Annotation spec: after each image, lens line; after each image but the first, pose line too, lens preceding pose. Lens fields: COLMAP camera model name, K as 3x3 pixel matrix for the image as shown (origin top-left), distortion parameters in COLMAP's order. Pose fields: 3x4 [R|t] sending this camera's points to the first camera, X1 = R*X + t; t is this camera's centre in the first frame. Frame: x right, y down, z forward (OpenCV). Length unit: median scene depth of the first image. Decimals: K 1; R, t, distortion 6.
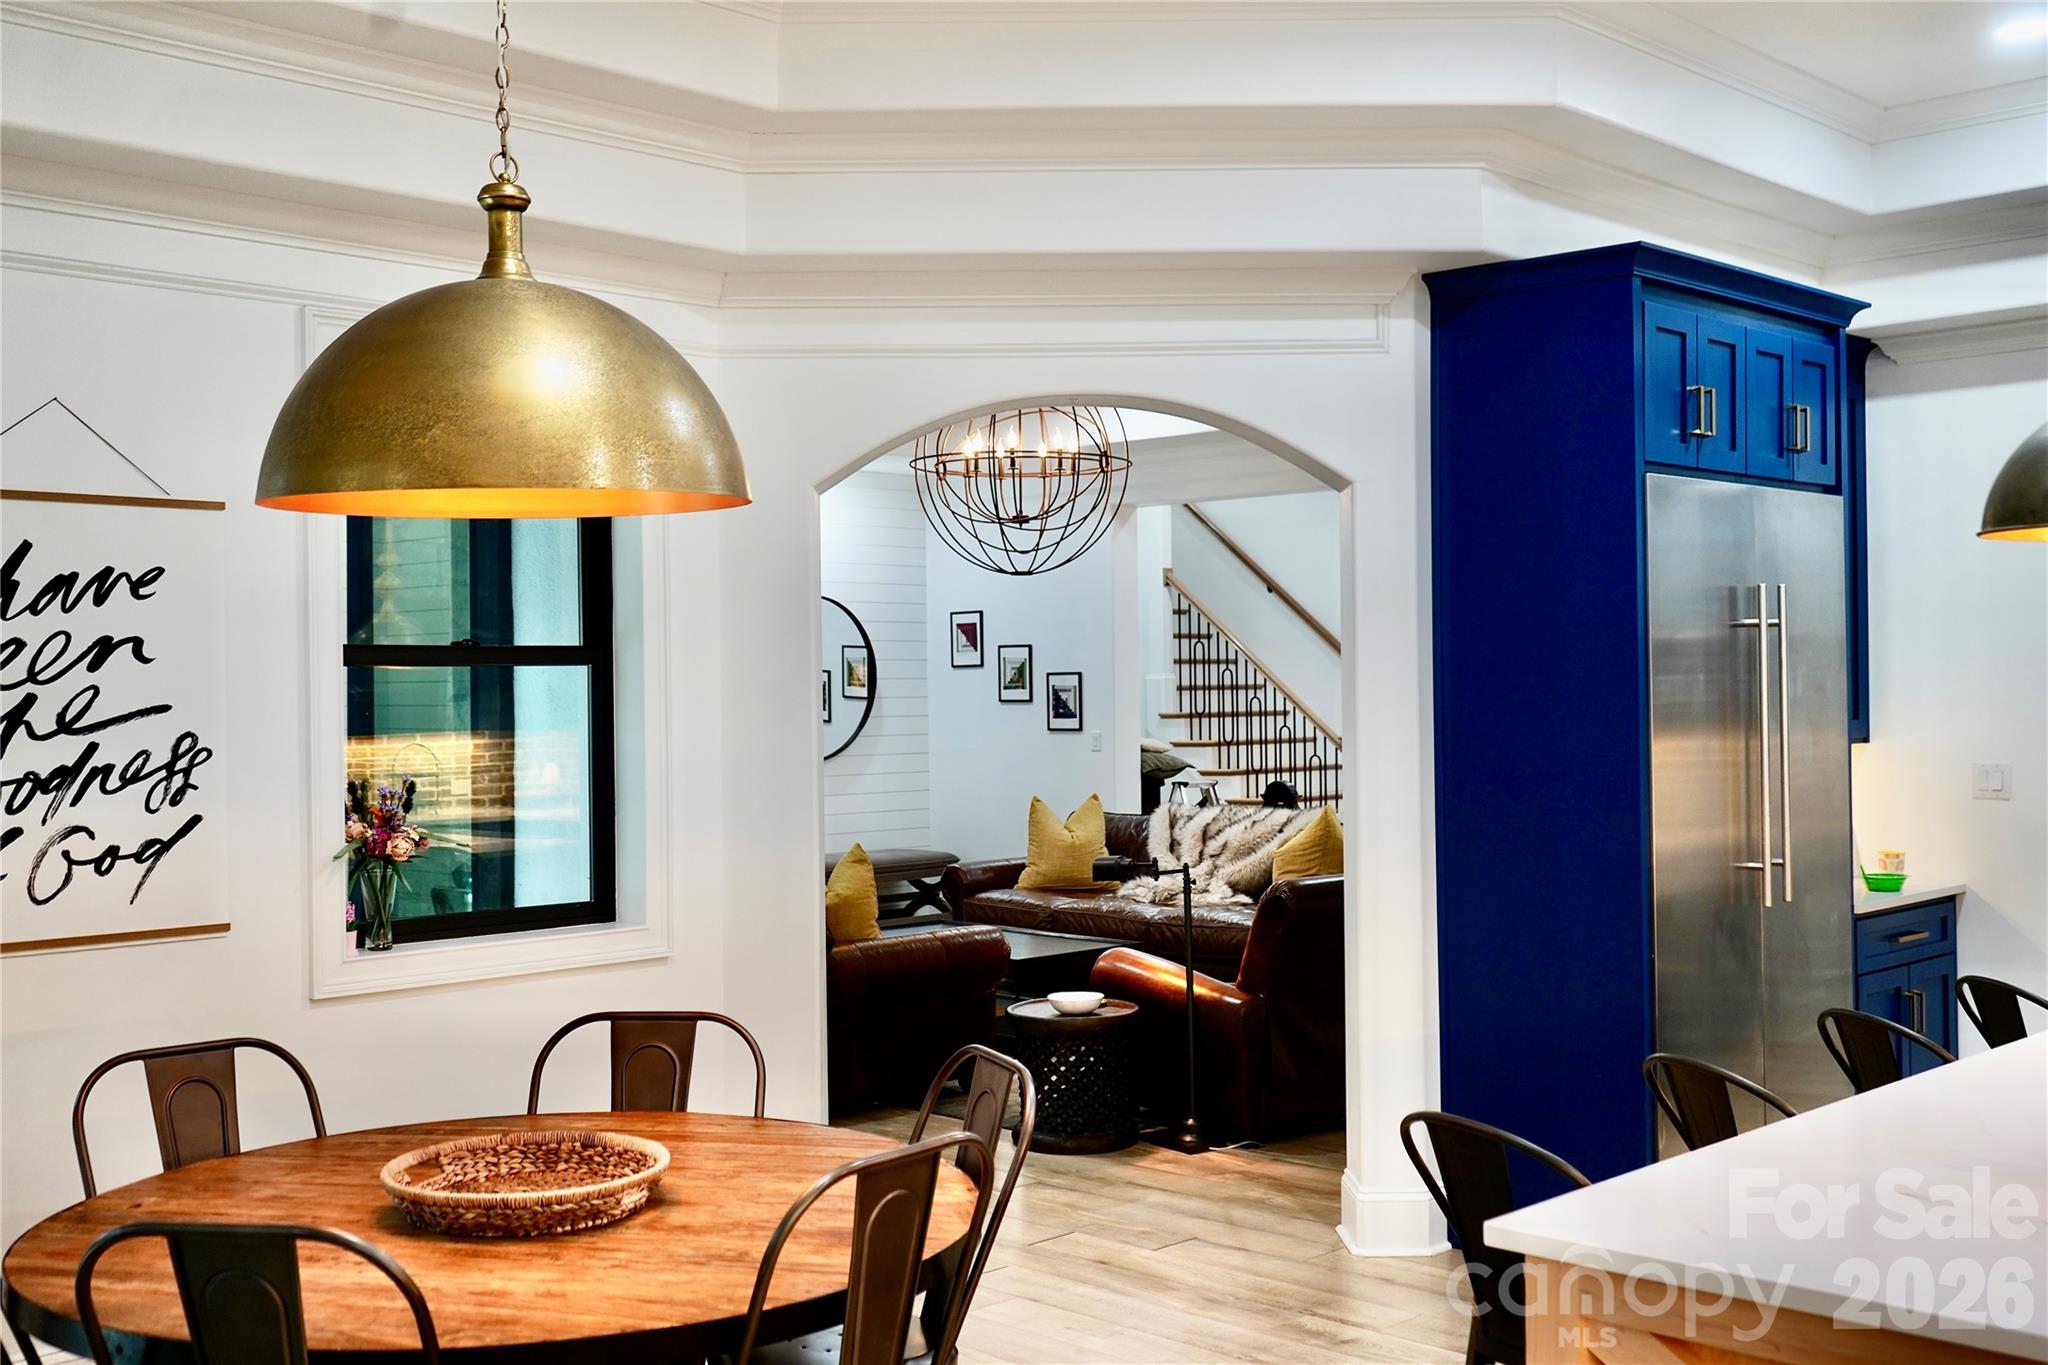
lens RADIAL K [[1957.5, 0, 1021.2], [0, 1957.5, 682.7], [0, 0, 1]] dist [-0.006106, 0.000000]
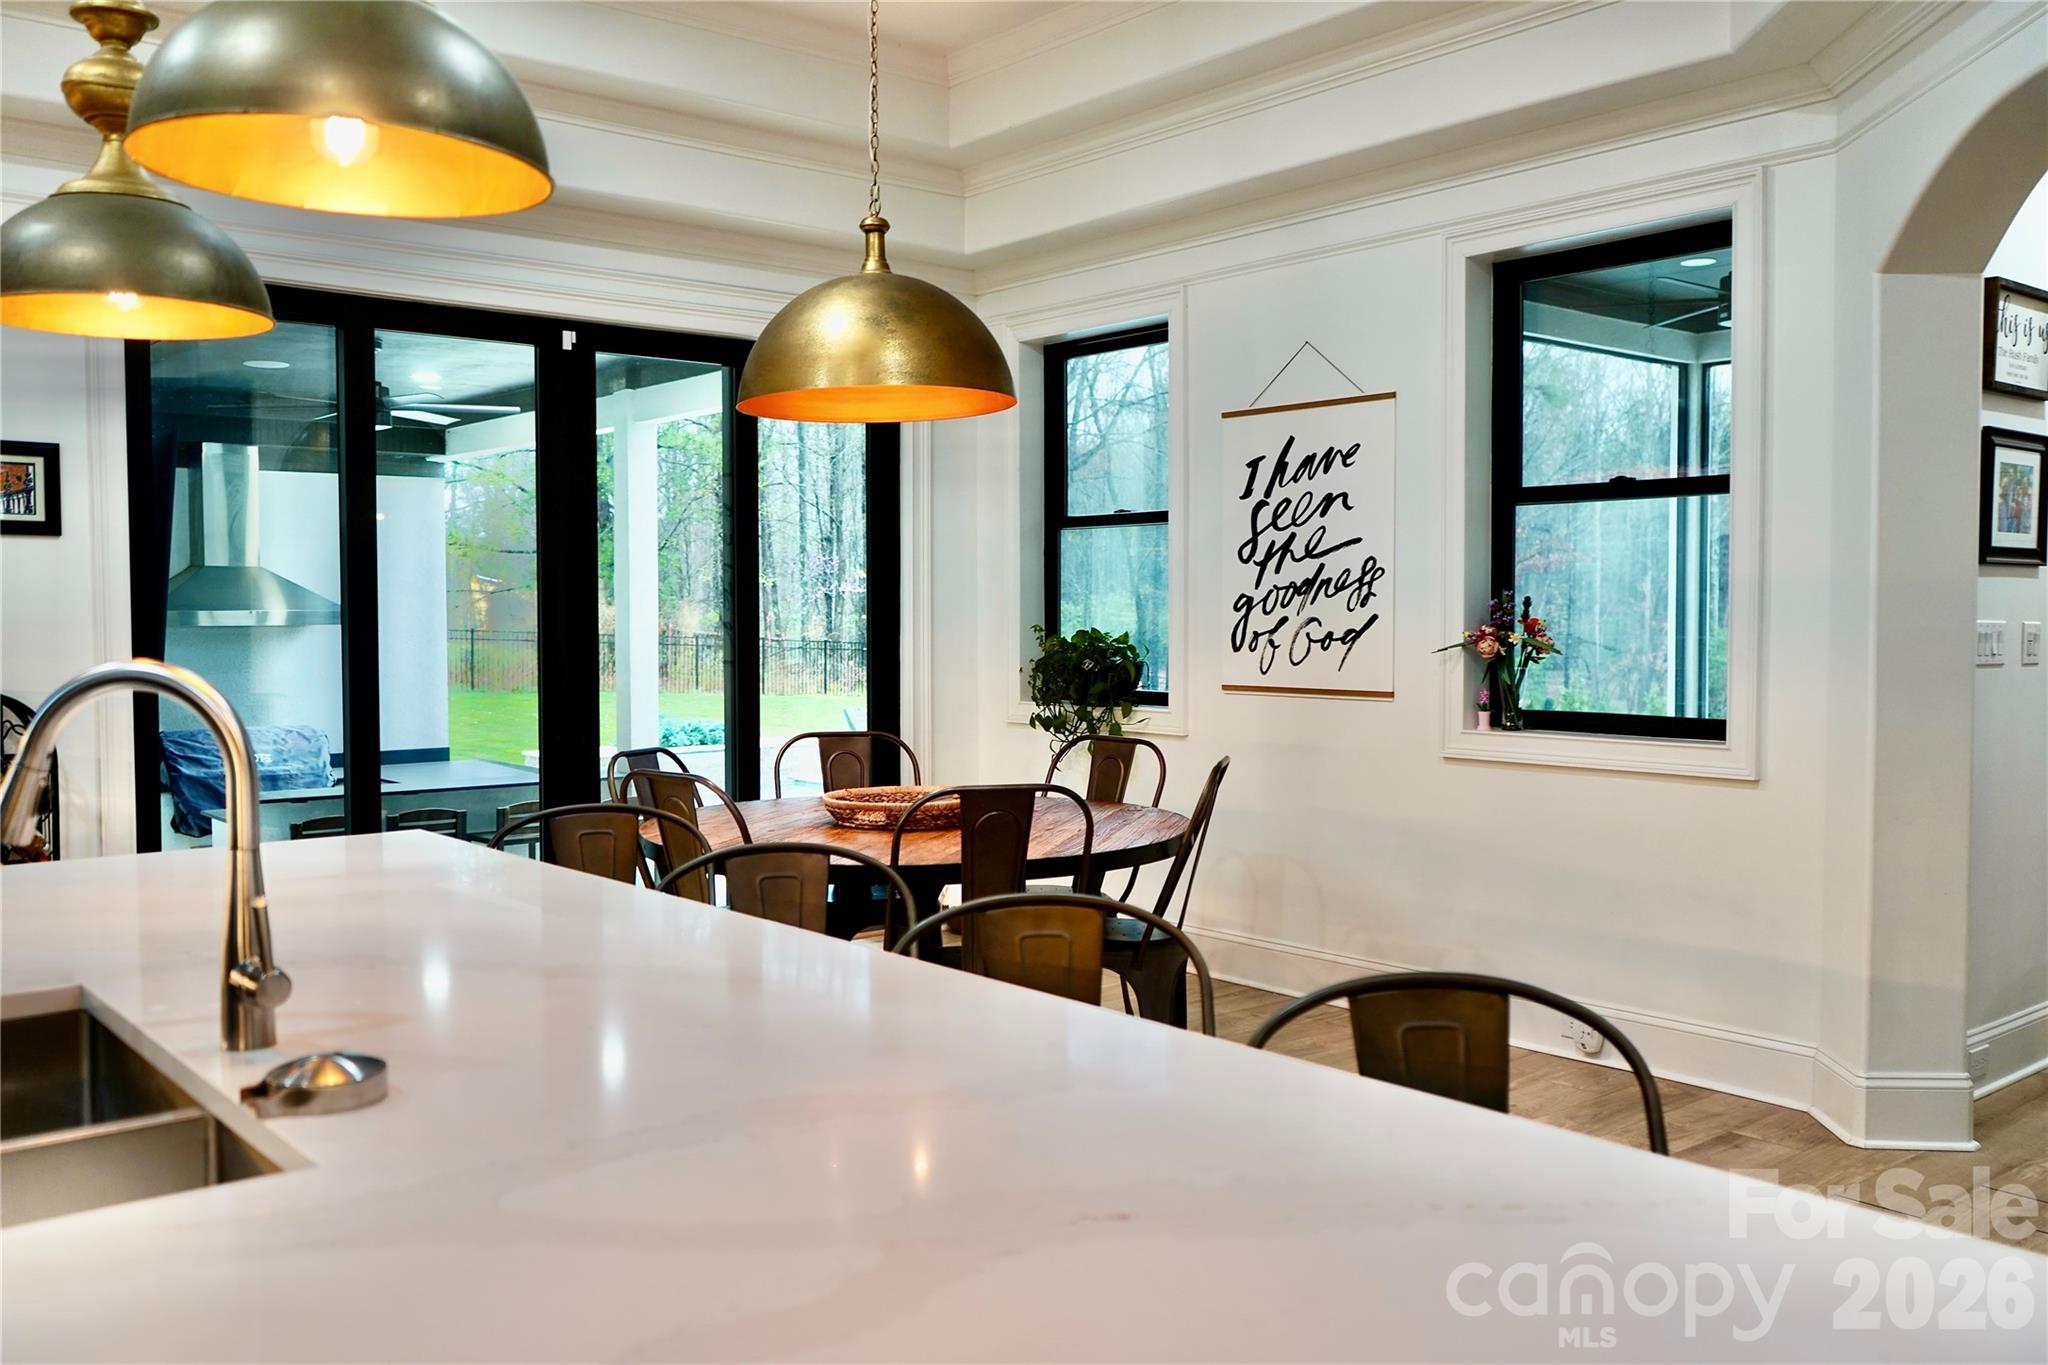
lens RADIAL K [[1716.4, 0, 1017.6], [0, 1716.4, 682.0], [0, 0, 1]] dist [-0.004364, -0.001082]
pose [[-0.048060, 0.046949, -0.997740, 0.880971], [0.001292, 0.998897, 0.046941, 0.059779], [0.998844, 0.000967, -0.048068, 0.824012]]
